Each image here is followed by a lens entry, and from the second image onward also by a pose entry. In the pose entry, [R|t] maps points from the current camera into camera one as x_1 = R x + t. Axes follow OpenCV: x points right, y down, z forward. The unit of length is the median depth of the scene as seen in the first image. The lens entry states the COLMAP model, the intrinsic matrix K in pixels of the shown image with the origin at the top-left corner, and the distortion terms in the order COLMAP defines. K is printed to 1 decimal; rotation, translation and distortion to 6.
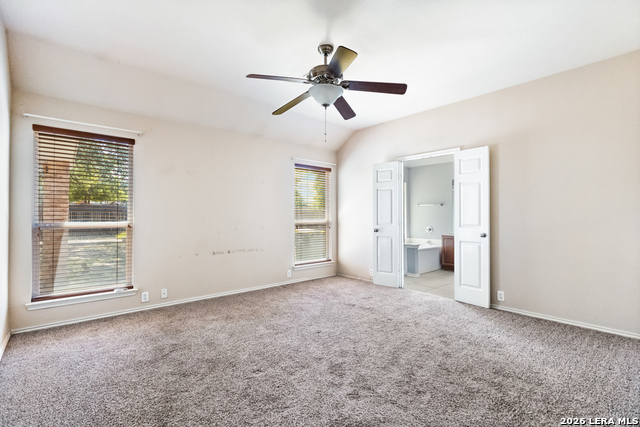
lens RADIAL K [[296.5, 0, 322.3], [0, 296.5, 214.1], [0, 0, 1]] dist [-0.000413, 0.000042]
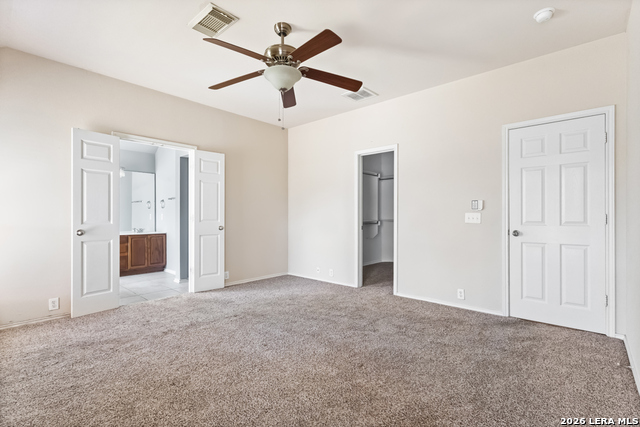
lens RADIAL K [[296.5, 0, 322.3], [0, 296.5, 214.1], [0, 0, 1]] dist [-0.000413, 0.000042]
pose [[-0.115051, 0.007498, 0.993331, -0.689906], [-0.007111, 0.999940, -0.008371, 0.022254], [-0.993334, -0.008027, -0.114991, 0.735271]]
